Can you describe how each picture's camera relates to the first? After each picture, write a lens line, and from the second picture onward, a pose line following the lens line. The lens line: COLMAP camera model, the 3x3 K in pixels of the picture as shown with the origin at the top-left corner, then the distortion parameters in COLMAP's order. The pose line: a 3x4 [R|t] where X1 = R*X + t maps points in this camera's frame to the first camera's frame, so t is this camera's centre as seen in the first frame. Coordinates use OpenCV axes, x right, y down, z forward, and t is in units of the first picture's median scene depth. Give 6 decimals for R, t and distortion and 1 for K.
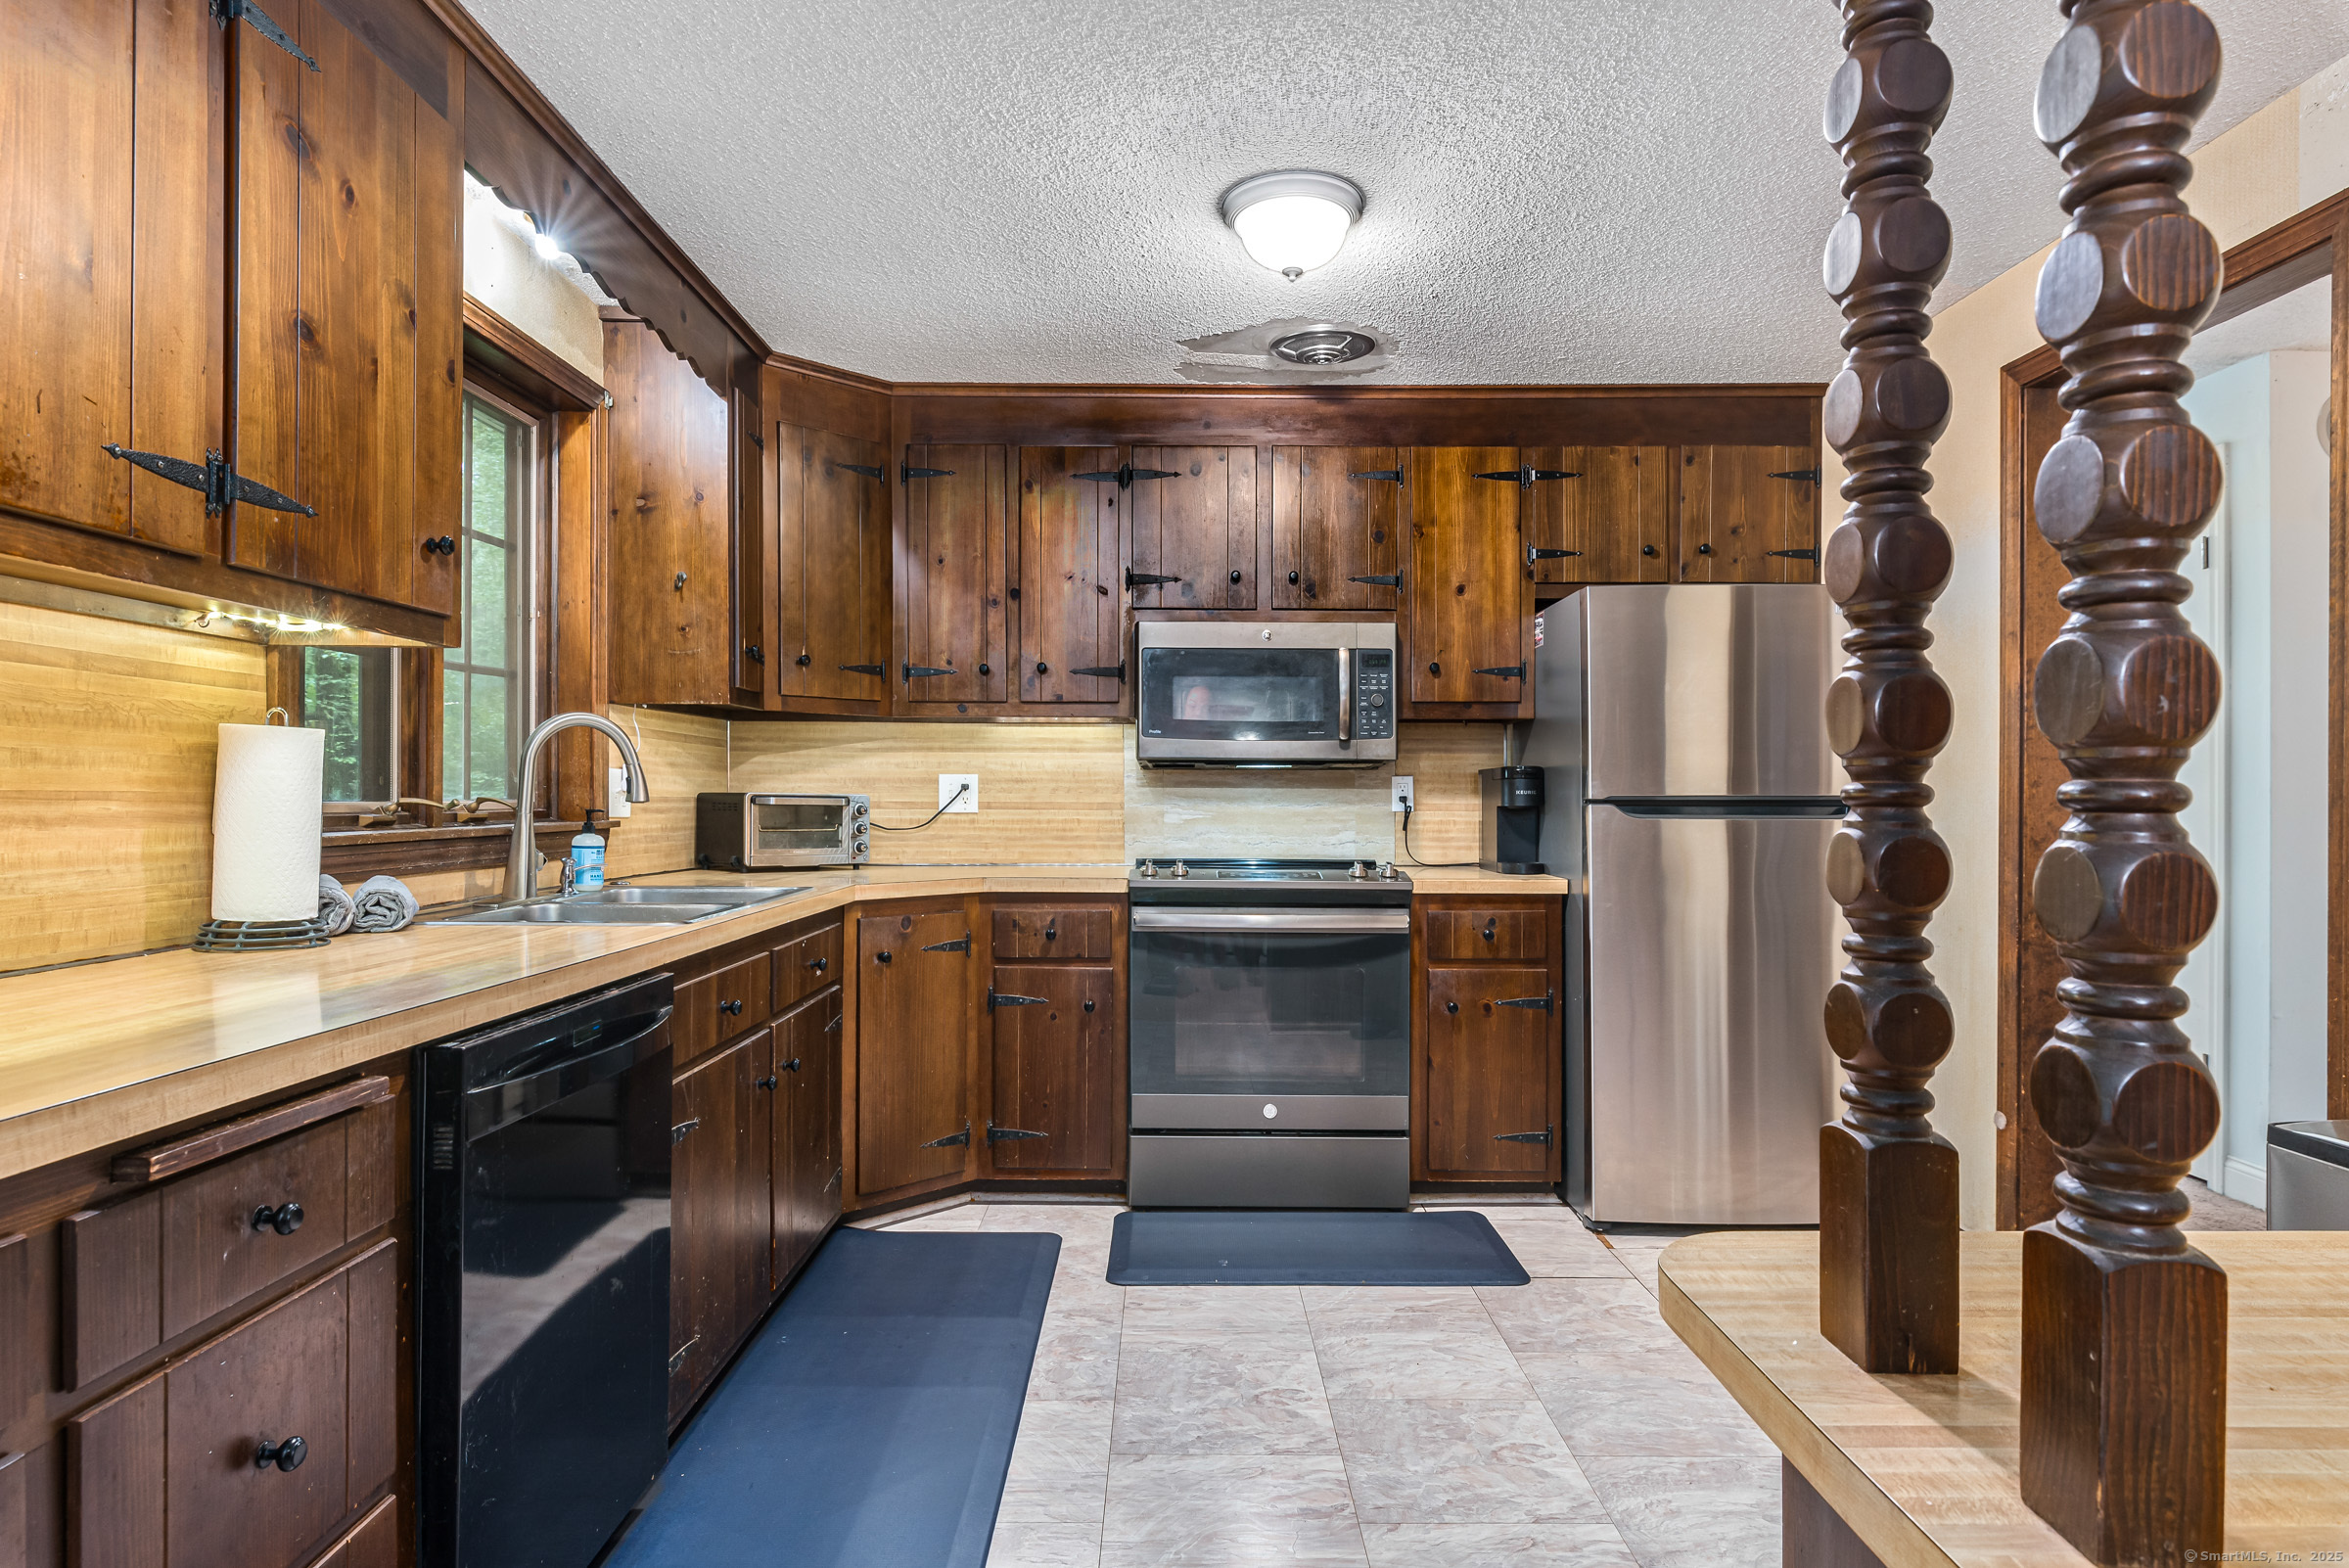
lens RADIAL K [[1265.1, 0, 1174.5], [0, 1265.1, 784.0], [0, 0, 1]] dist [0.001554, -0.000281]
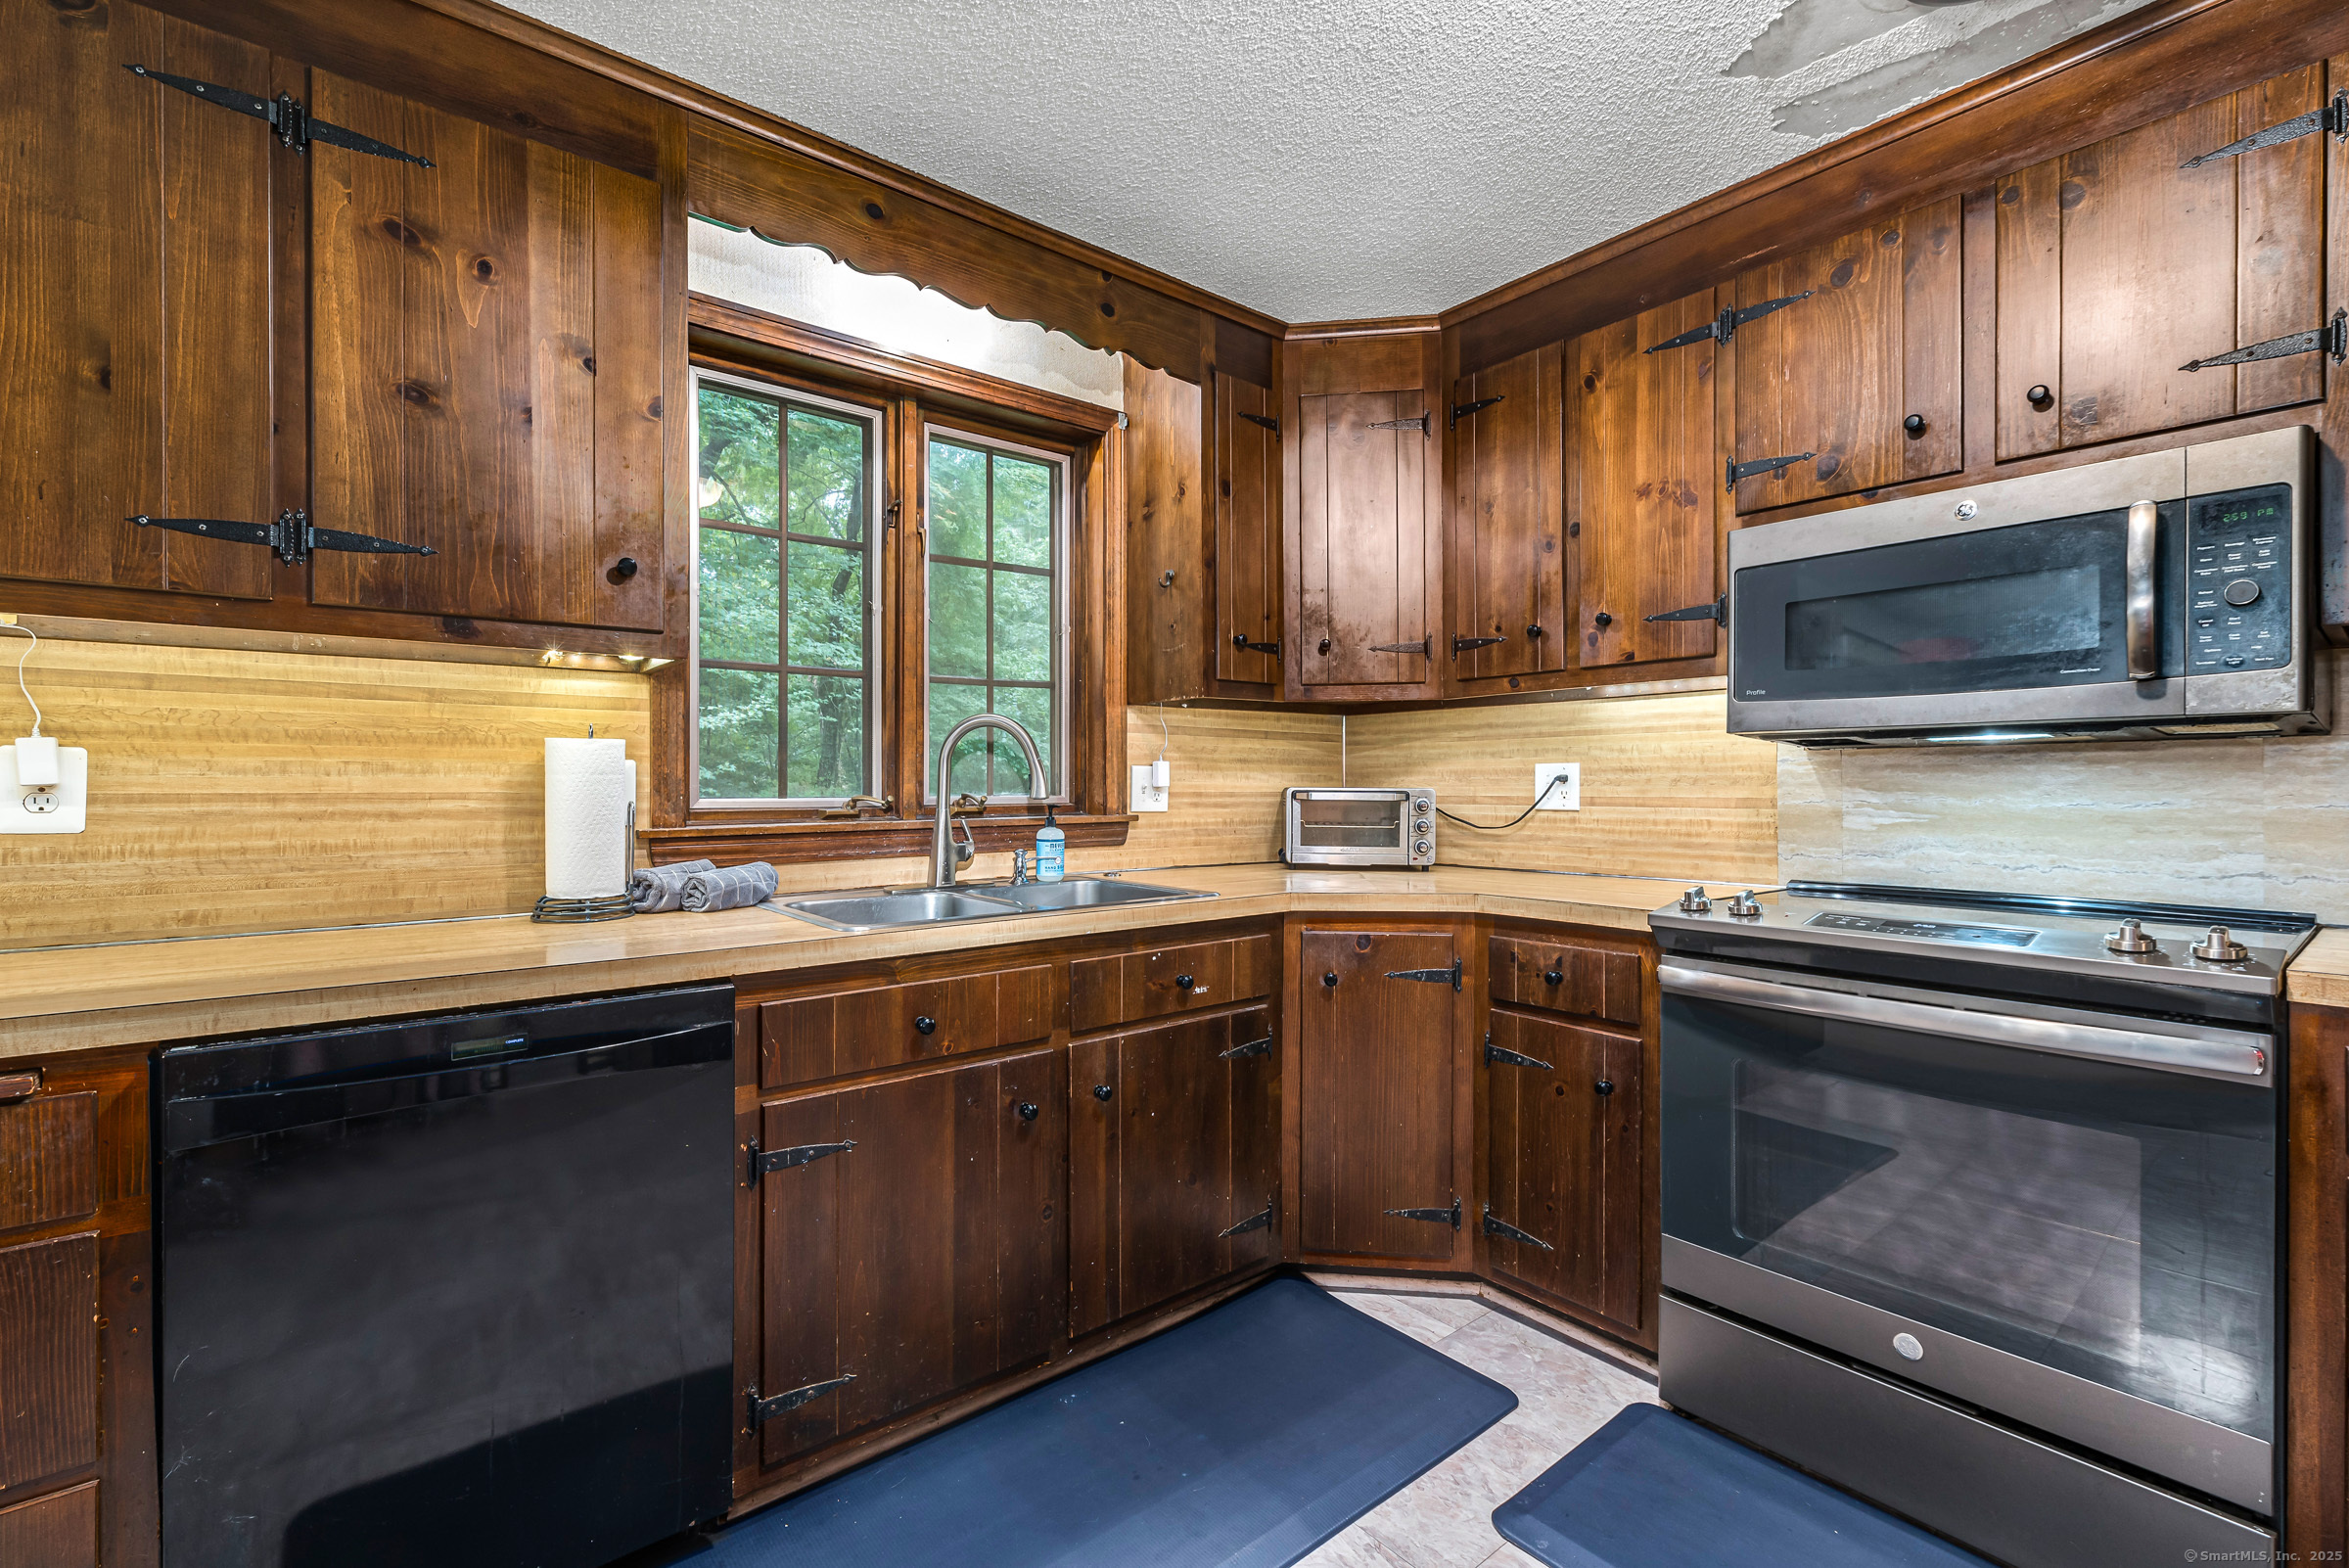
lens RADIAL K [[1000.2, 0, 1167.4], [0, 1000.2, 788.0], [0, 0, 1]] dist [-0.000887, -0.000580]
pose [[0.623401, -0.004908, -0.781887, 0.217578], [0.012748, 0.999911, 0.003888, 0.003069], [0.781798, -0.012392, 0.623408, 0.463744]]
